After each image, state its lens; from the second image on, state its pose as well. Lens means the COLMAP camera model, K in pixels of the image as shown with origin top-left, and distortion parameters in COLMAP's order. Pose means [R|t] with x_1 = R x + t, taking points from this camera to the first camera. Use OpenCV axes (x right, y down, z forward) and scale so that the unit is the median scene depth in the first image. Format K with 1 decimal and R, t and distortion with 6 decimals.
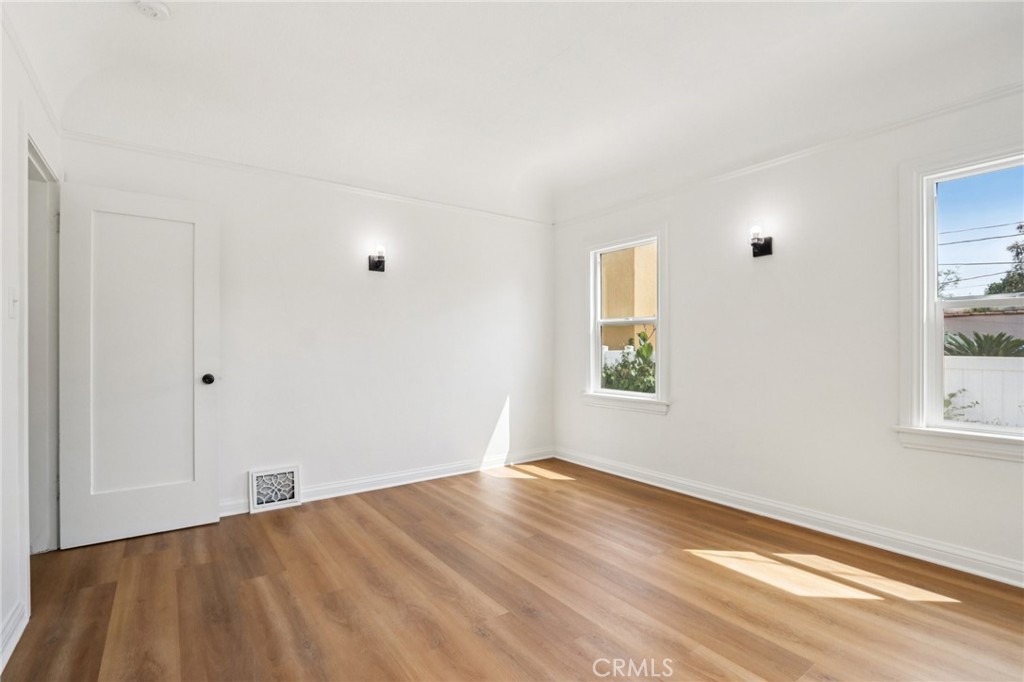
lens RADIAL K [[473.0, 0, 502.6], [0, 473.0, 329.8], [0, 0, 1]] dist [-0.023186, 0.004518]
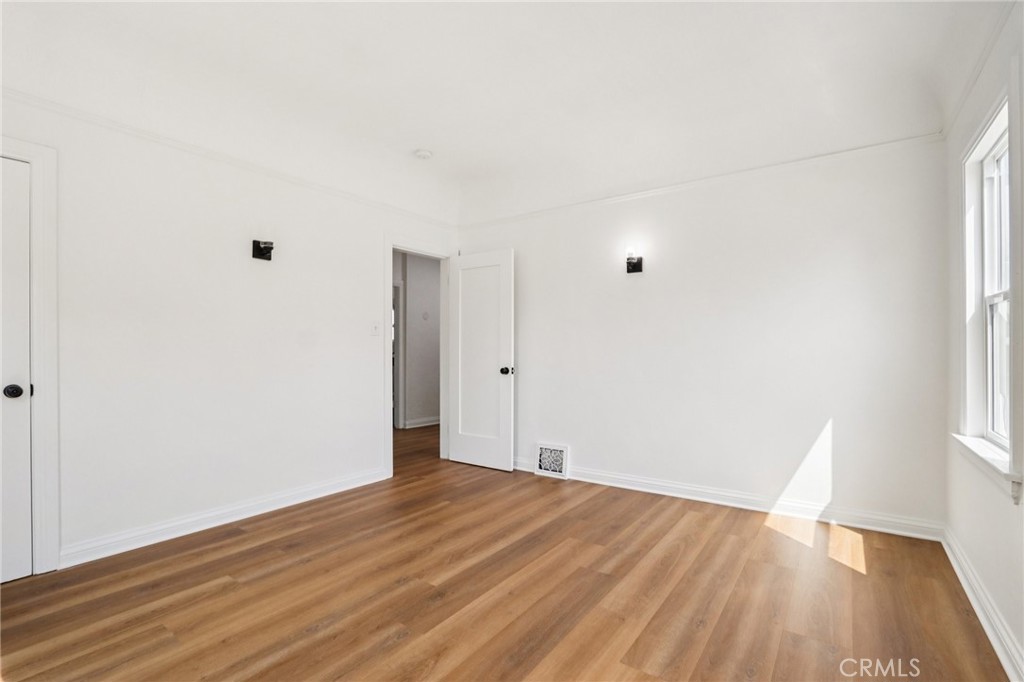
lens RADIAL K [[473.0, 0, 514.4], [0, 473.0, 339.9], [0, 0, 1]] dist [-0.023186, 0.004518]
pose [[0.333785, -0.012775, -0.942563, 0.725211], [0.037285, 0.999305, -0.000341, 0.009842], [0.941912, -0.035029, 0.334029, 0.516737]]
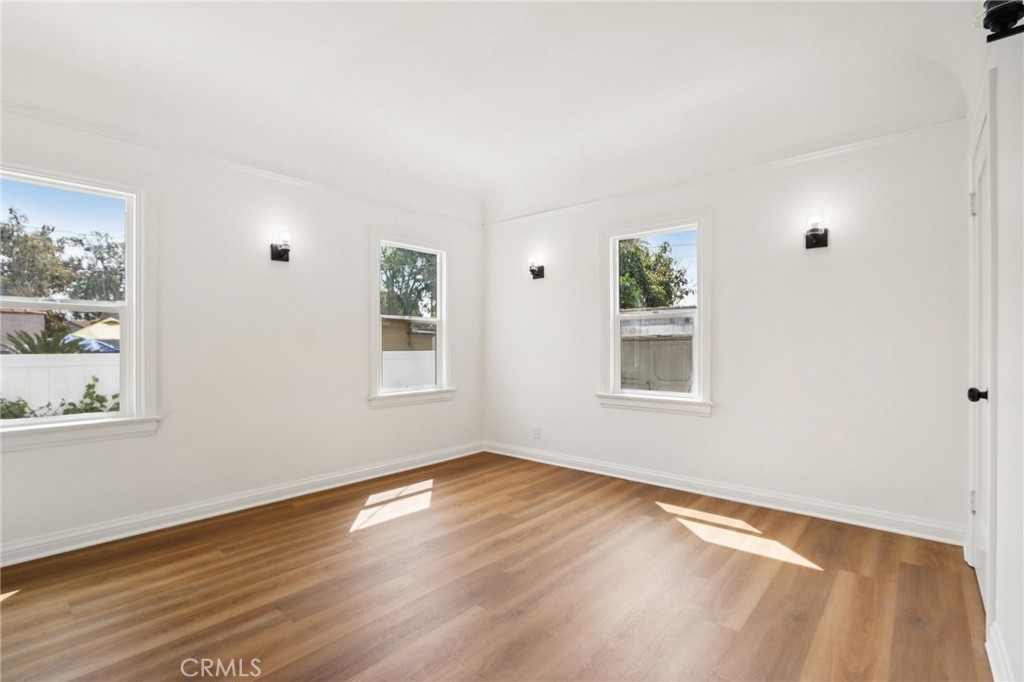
lens RADIAL K [[473.0, 0, 507.7], [0, 473.0, 347.0], [0, 0, 1]] dist [-0.023186, 0.004518]
pose [[-0.226569, -0.007334, 0.973968, -0.631518], [-0.036760, 0.999324, -0.001026, 0.021035], [-0.973301, -0.036036, -0.226685, 0.748128]]
